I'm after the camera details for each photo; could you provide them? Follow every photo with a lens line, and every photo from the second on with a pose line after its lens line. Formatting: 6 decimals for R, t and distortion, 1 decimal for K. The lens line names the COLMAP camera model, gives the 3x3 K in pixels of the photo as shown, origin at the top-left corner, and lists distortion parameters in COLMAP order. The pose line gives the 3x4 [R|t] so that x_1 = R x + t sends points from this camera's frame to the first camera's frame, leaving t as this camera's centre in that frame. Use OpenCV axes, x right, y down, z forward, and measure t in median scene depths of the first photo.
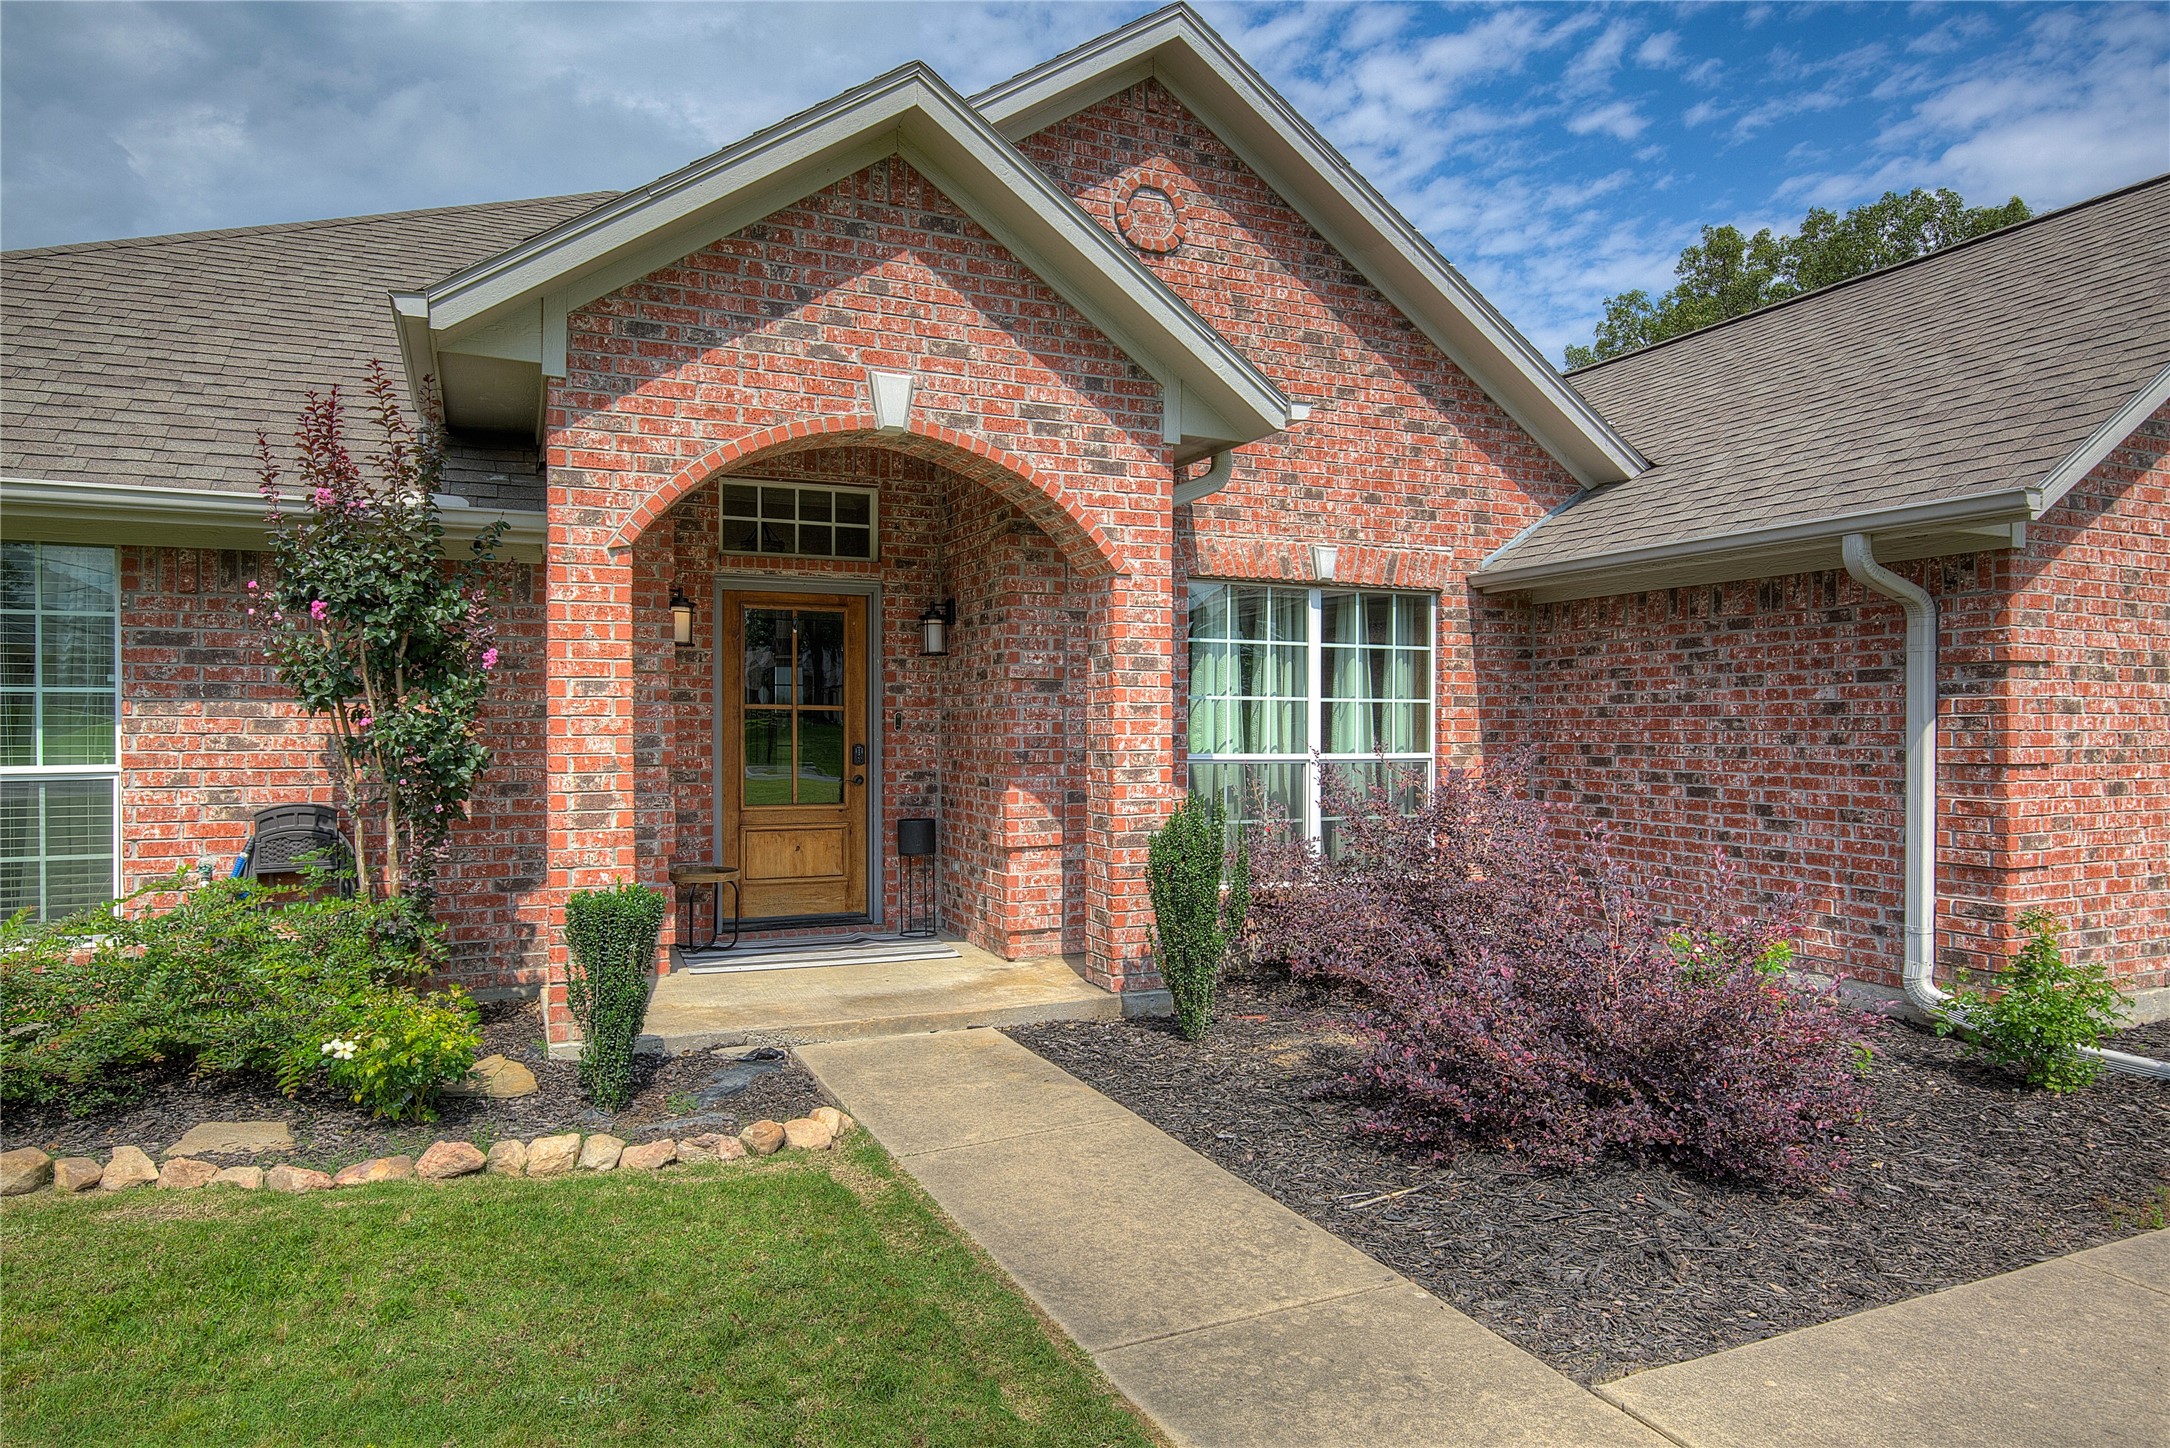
lens RADIAL K [[1315.5, 0, 1086.6], [0, 1315.5, 735.1], [0, 0, 1]] dist [-0.001881, -0.000898]
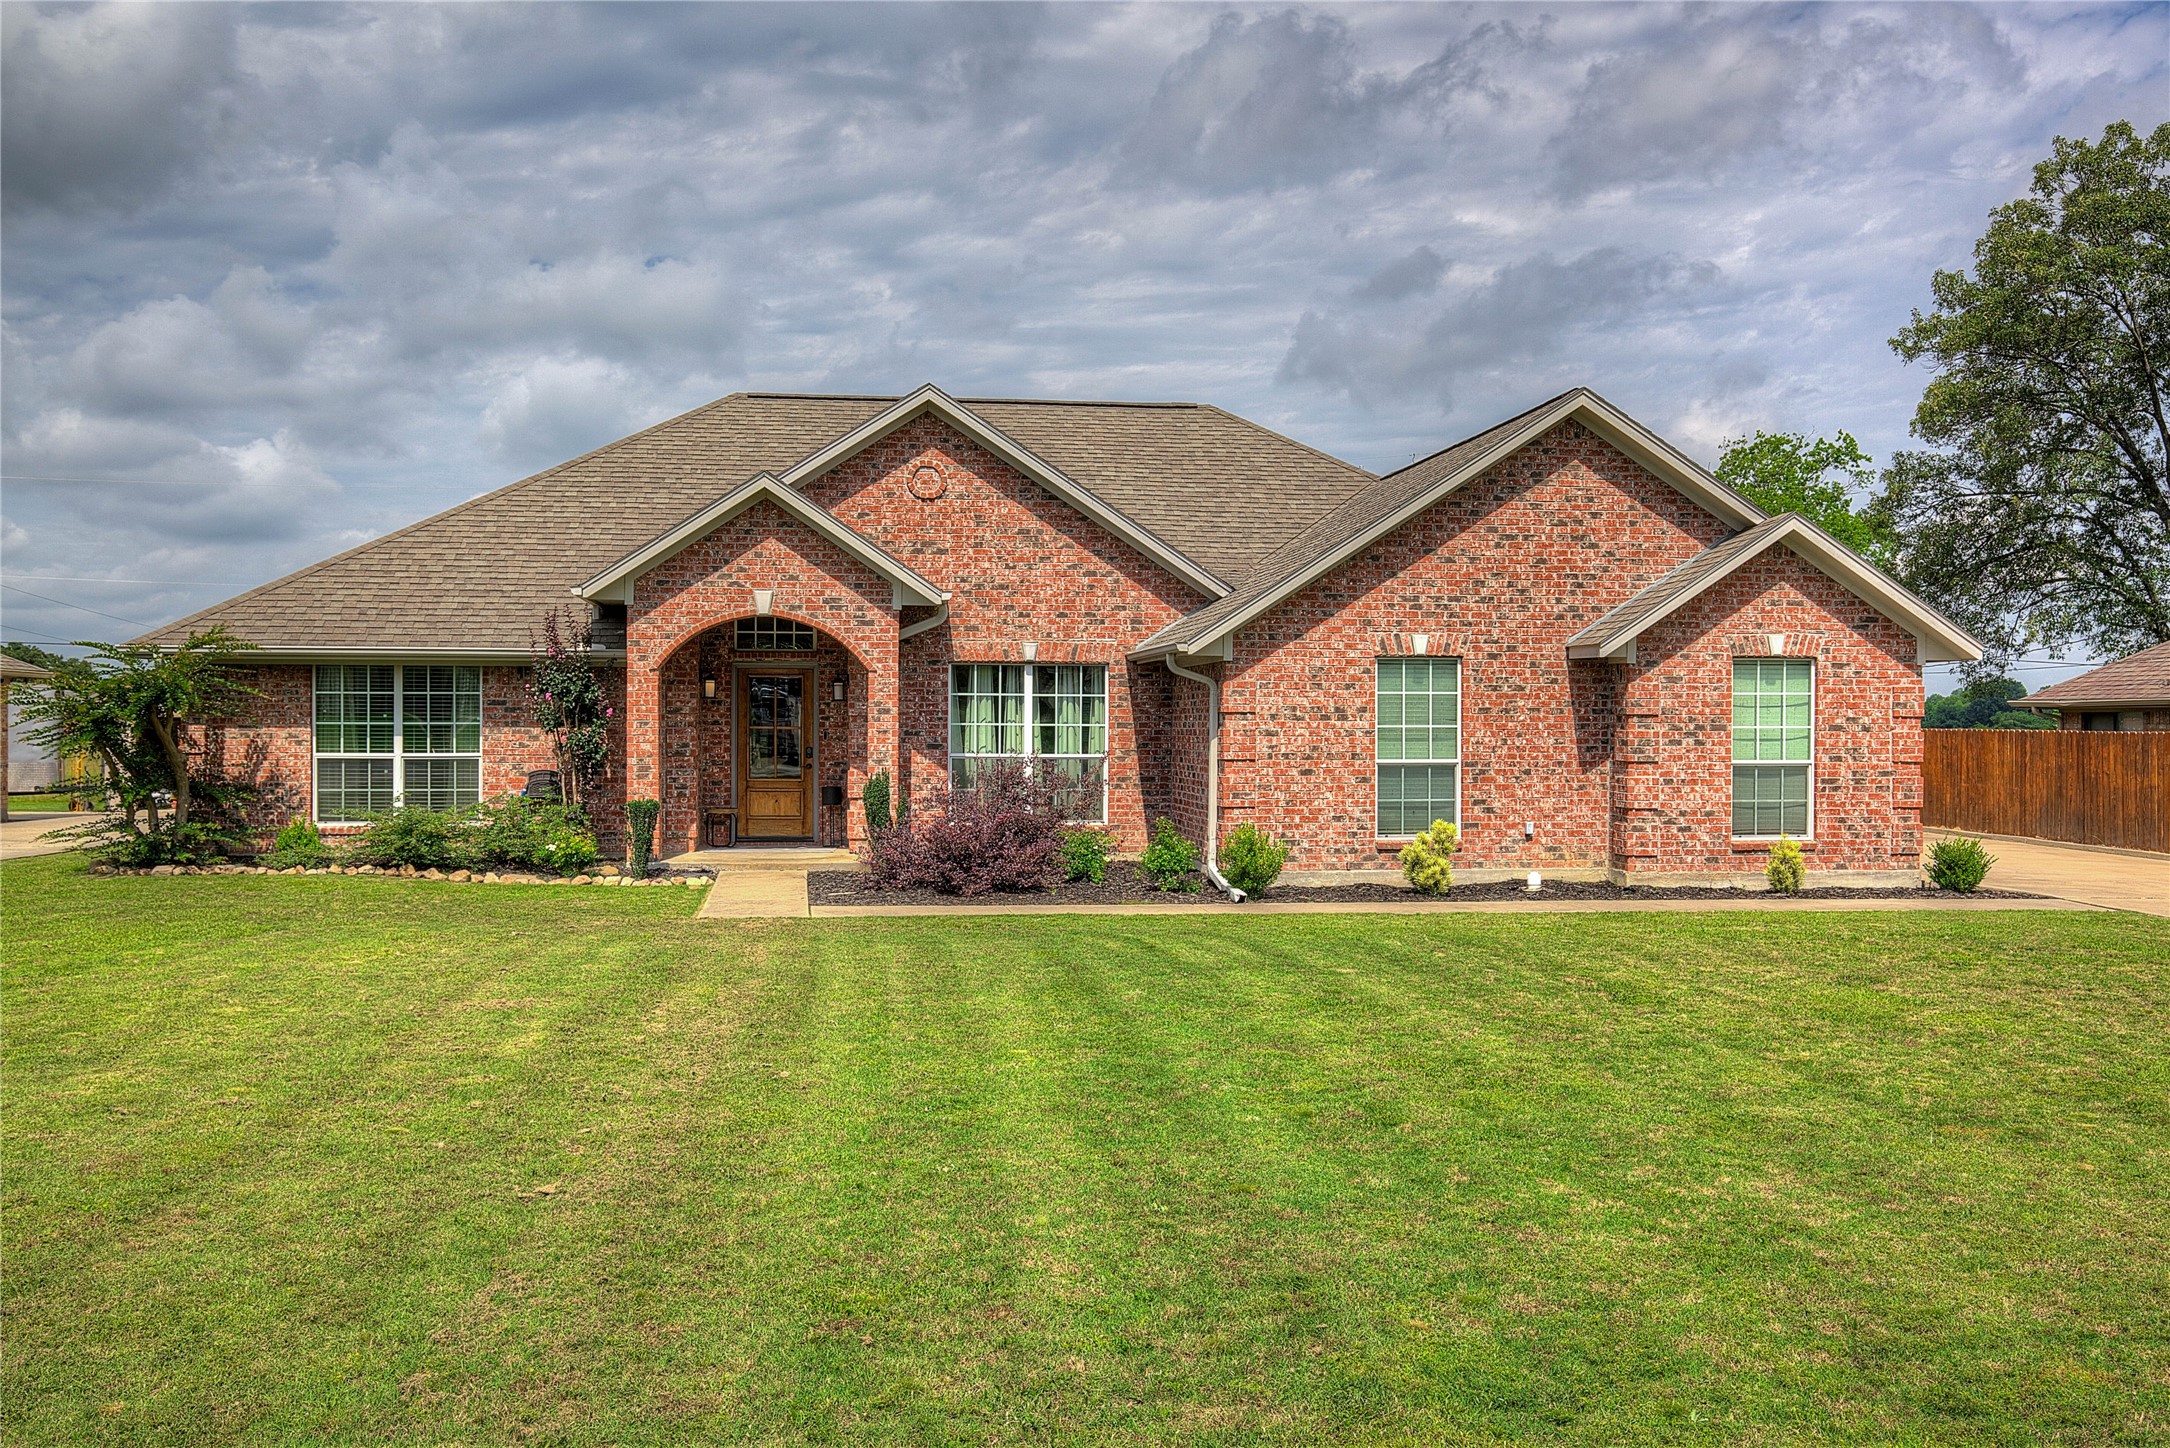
lens RADIAL K [[2046.8, 0, 1085.0], [0, 2046.8, 724.0], [0, 0, 1]] dist [0.003742, 0.002642]
pose [[0.952498, 0.002692, -0.304532, 1.447204], [-0.004218, 0.999982, -0.004352, -0.019808], [0.304514, 0.005430, 0.952492, -2.213099]]
